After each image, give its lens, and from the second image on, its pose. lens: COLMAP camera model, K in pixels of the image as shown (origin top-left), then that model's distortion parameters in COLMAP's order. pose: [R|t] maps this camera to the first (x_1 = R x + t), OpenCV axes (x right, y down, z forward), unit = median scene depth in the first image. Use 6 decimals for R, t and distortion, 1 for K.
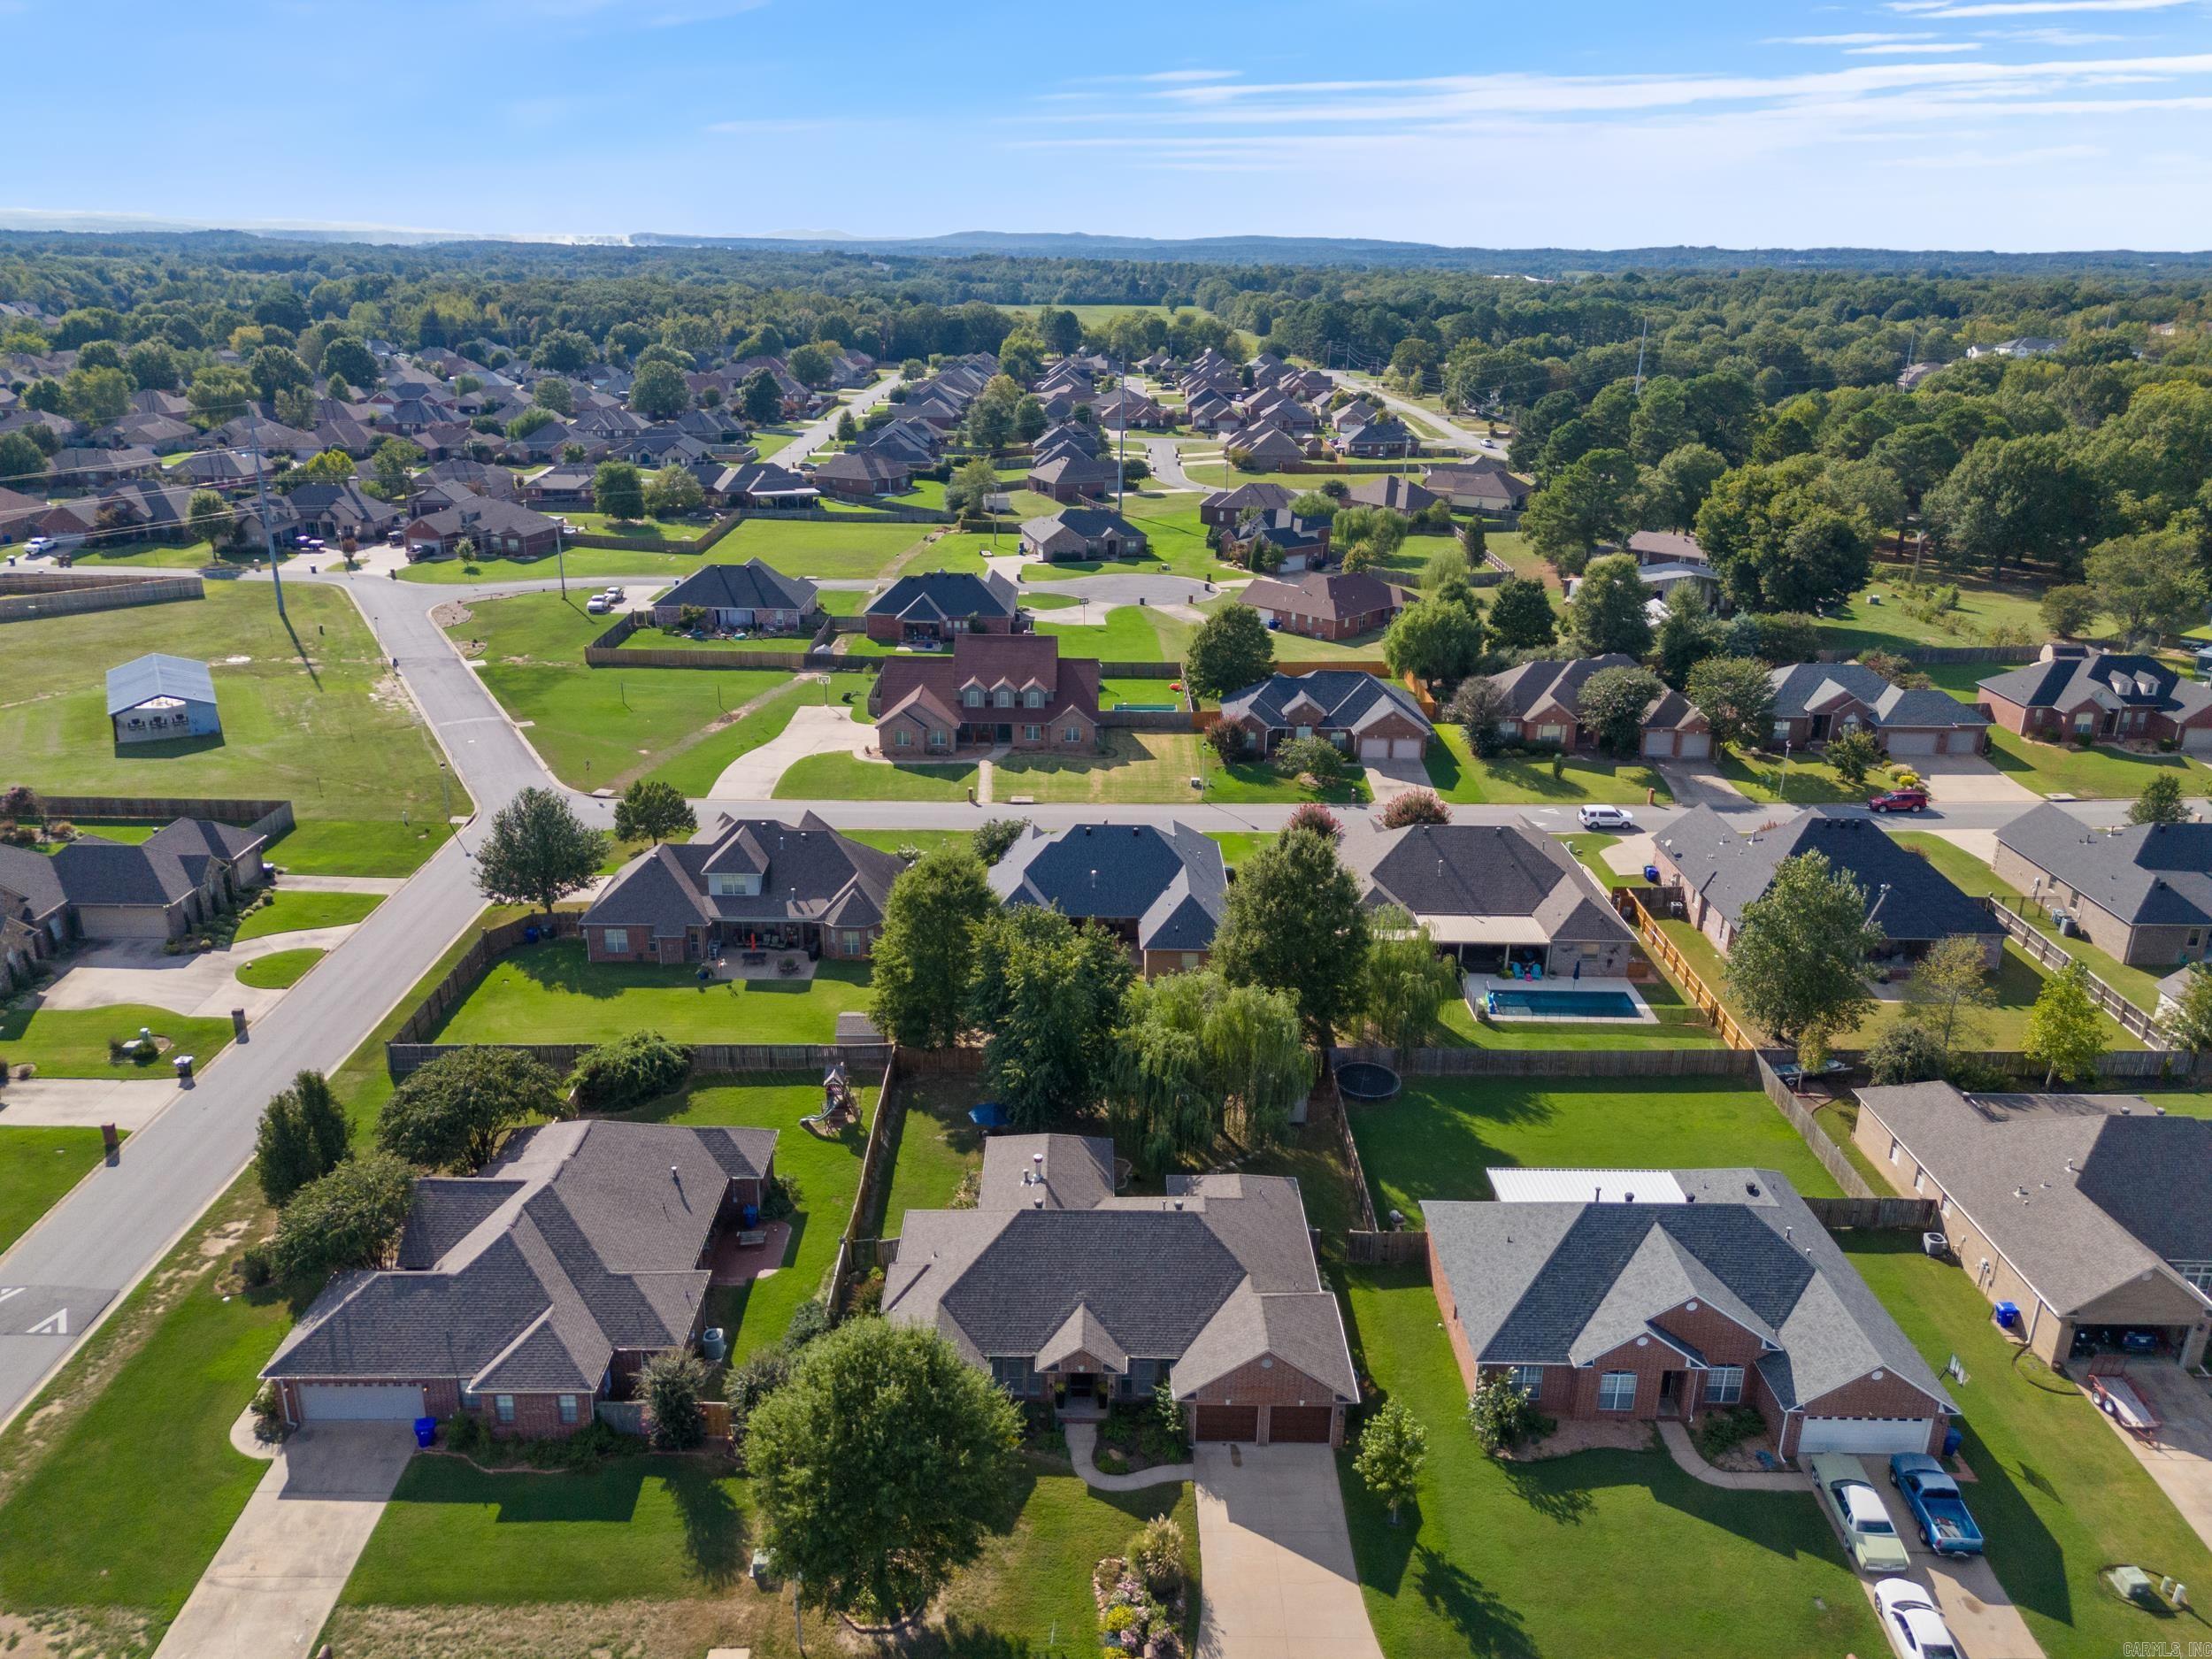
lens RADIAL K [[1619.8, 0, 1106.0], [0, 1619.8, 829.5], [0, 0, 1]] dist [0.080192, -0.083721]
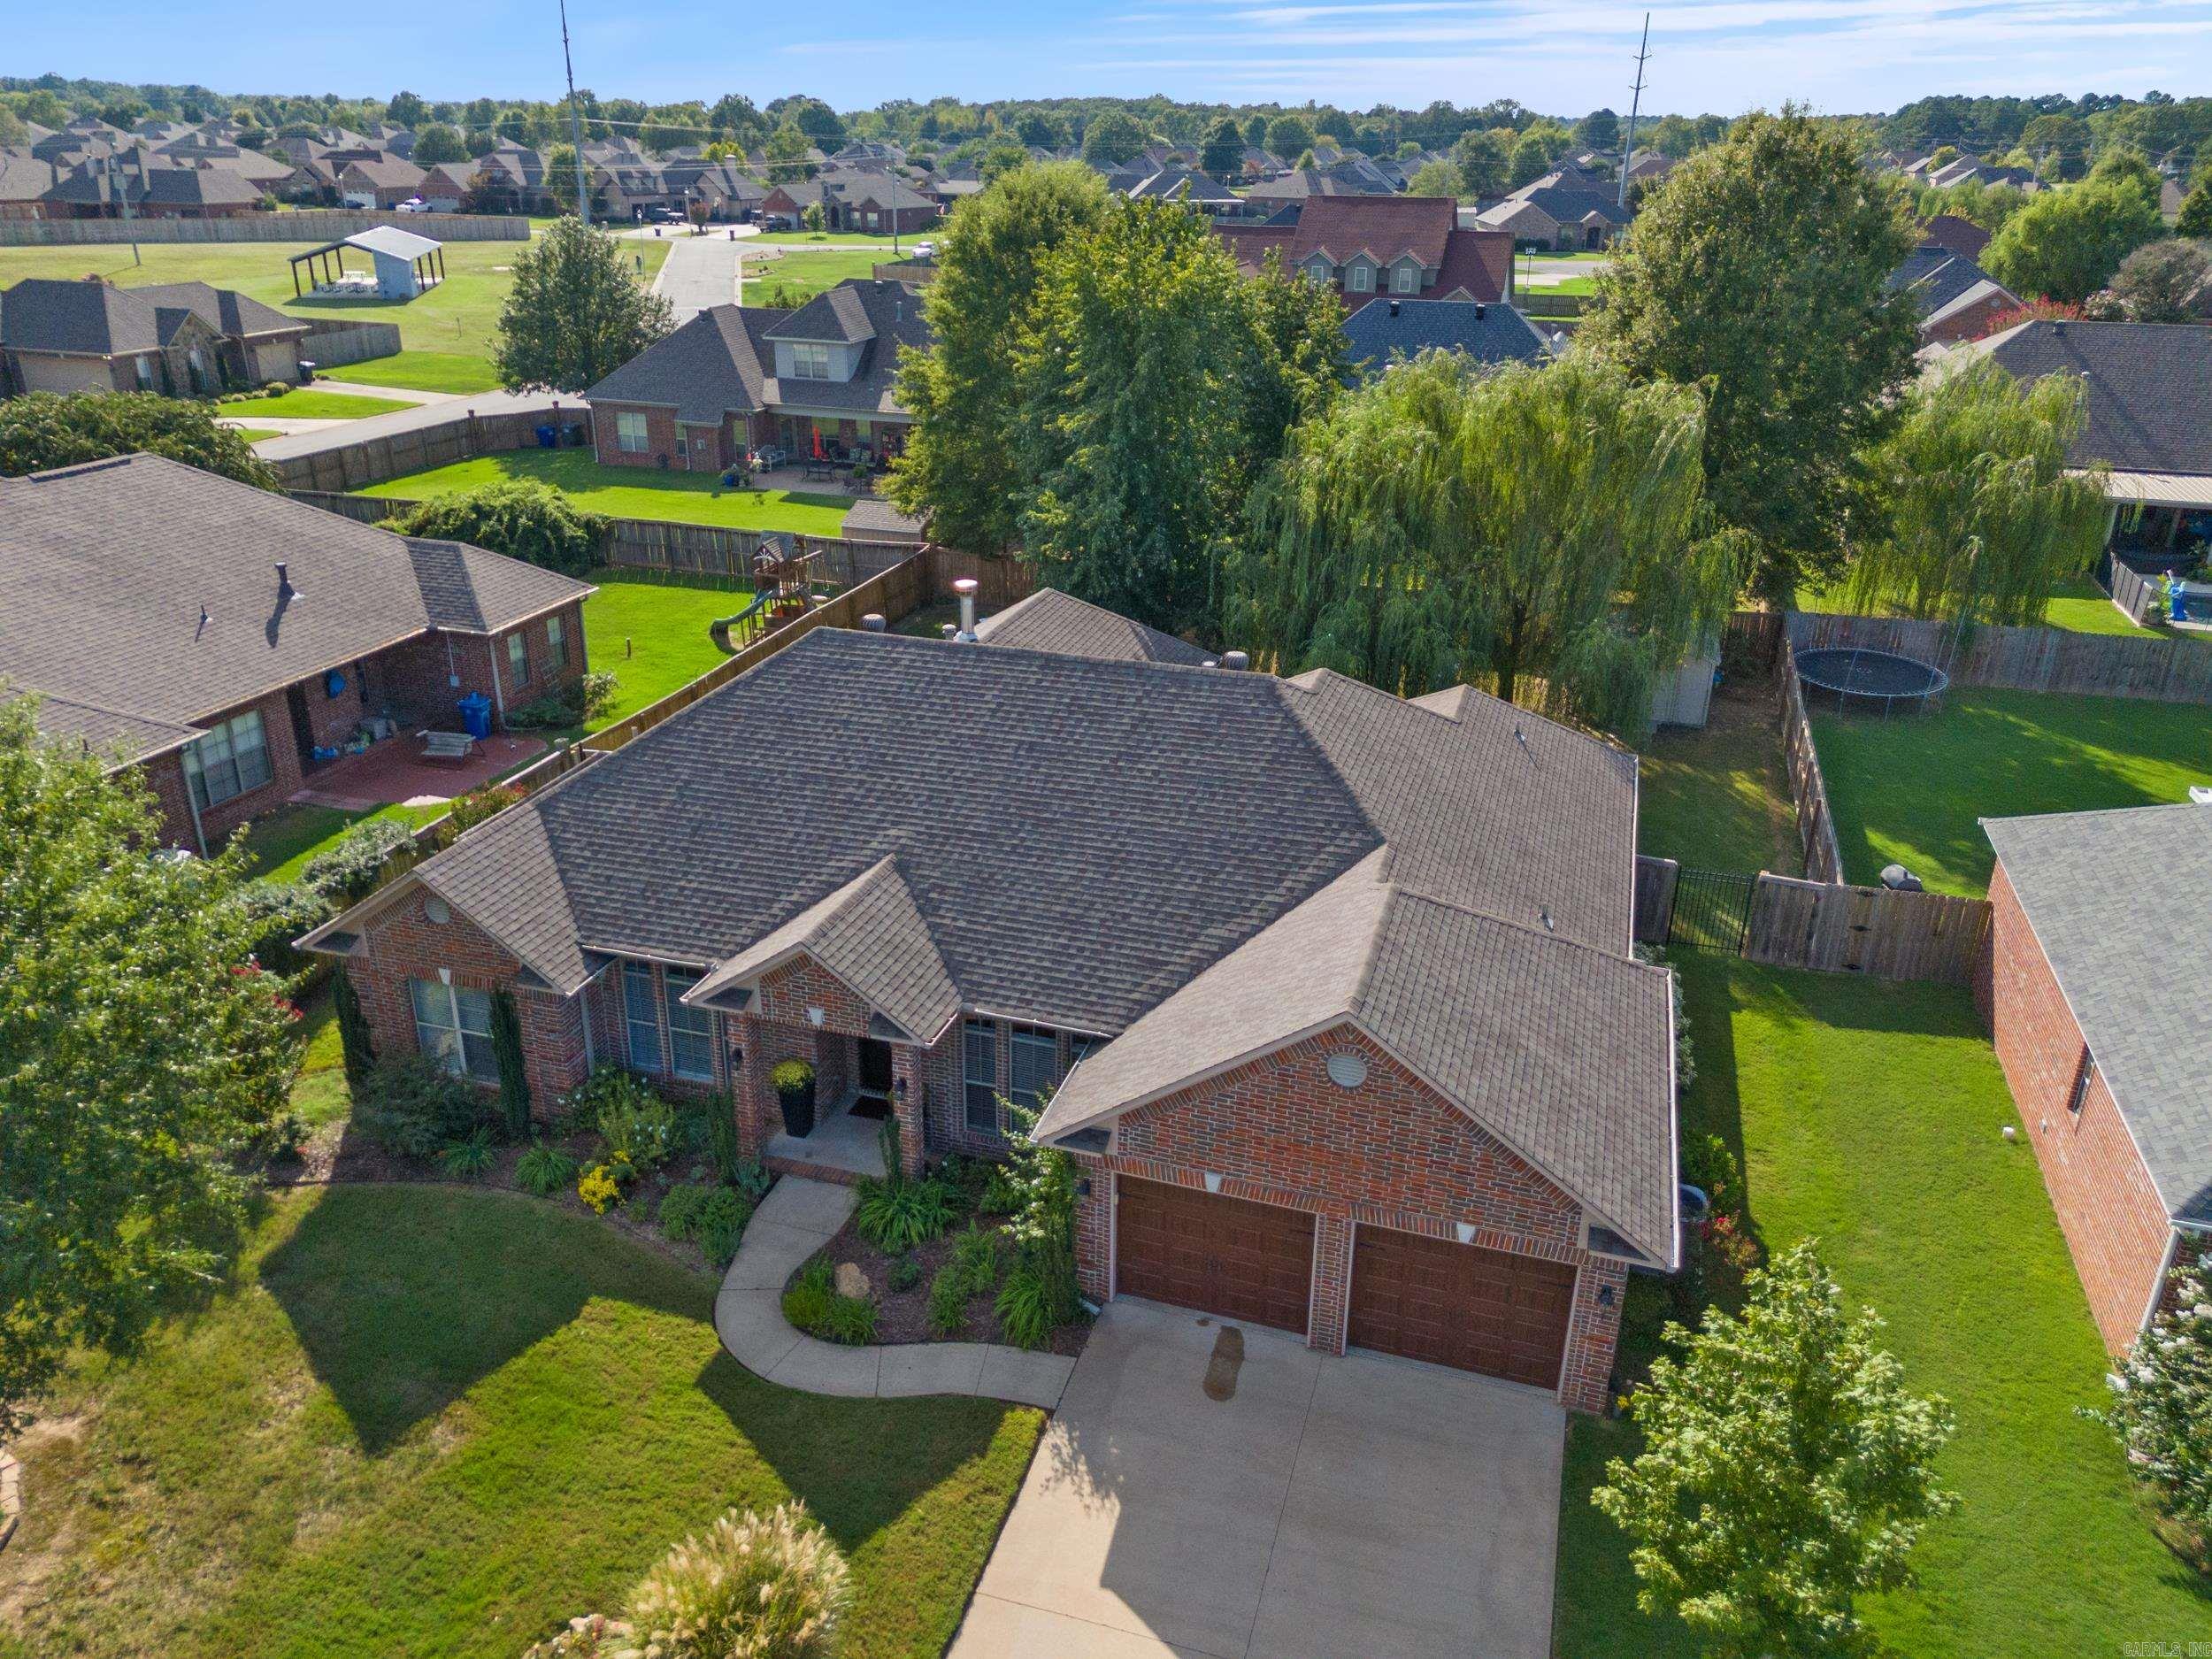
lens RADIAL K [[1619.8, 0, 1106.0], [0, 1619.8, 829.5], [0, 0, 1]] dist [0.080192, -0.083721]
pose [[0.952349, 0.117359, -0.281528, 0.129986], [-0.102319, 0.992452, 0.067595, 0.264526], [0.287336, -0.035569, 0.957169, 0.702991]]
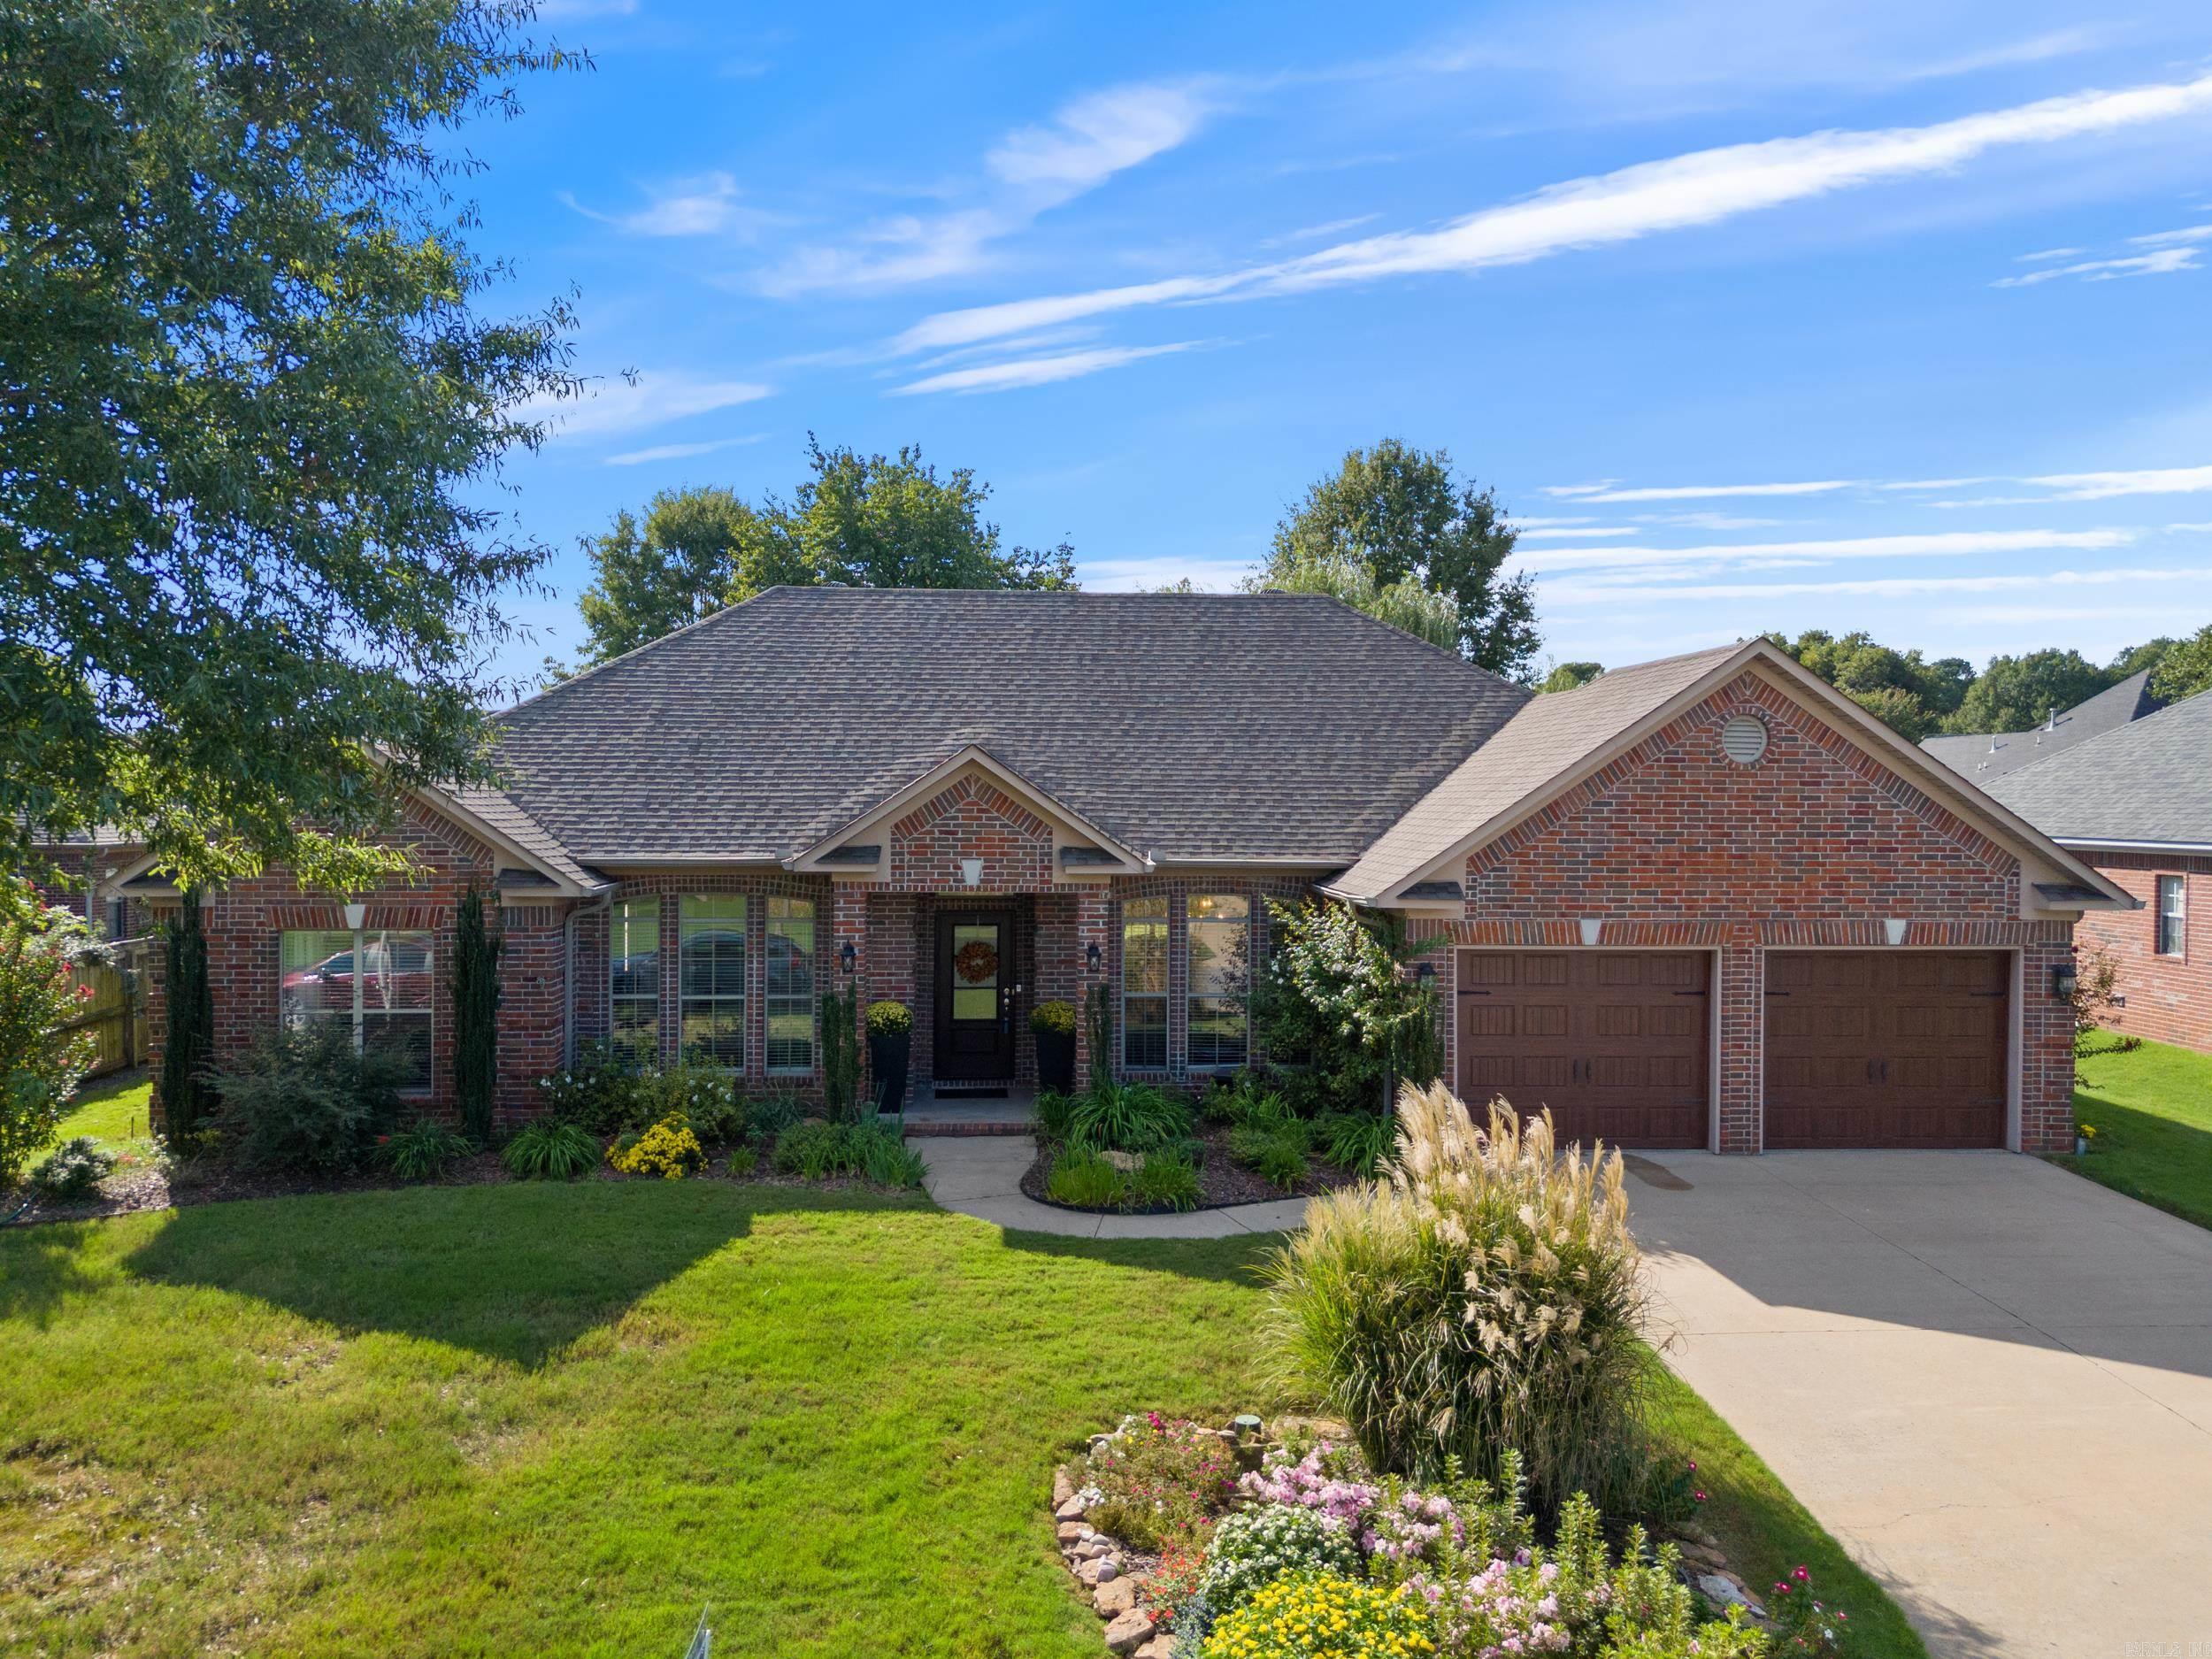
lens RADIAL K [[1644.8, 0, 1106.0], [0, 1644.8, 829.5], [0, 0, 1]] dist [0.008513, 0.001819]
pose [[0.997930, -0.010056, 0.063513, -0.009443], [0.029789, 0.947617, -0.318016, 0.403279], [-0.056988, 0.319249, 0.945956, 0.763731]]
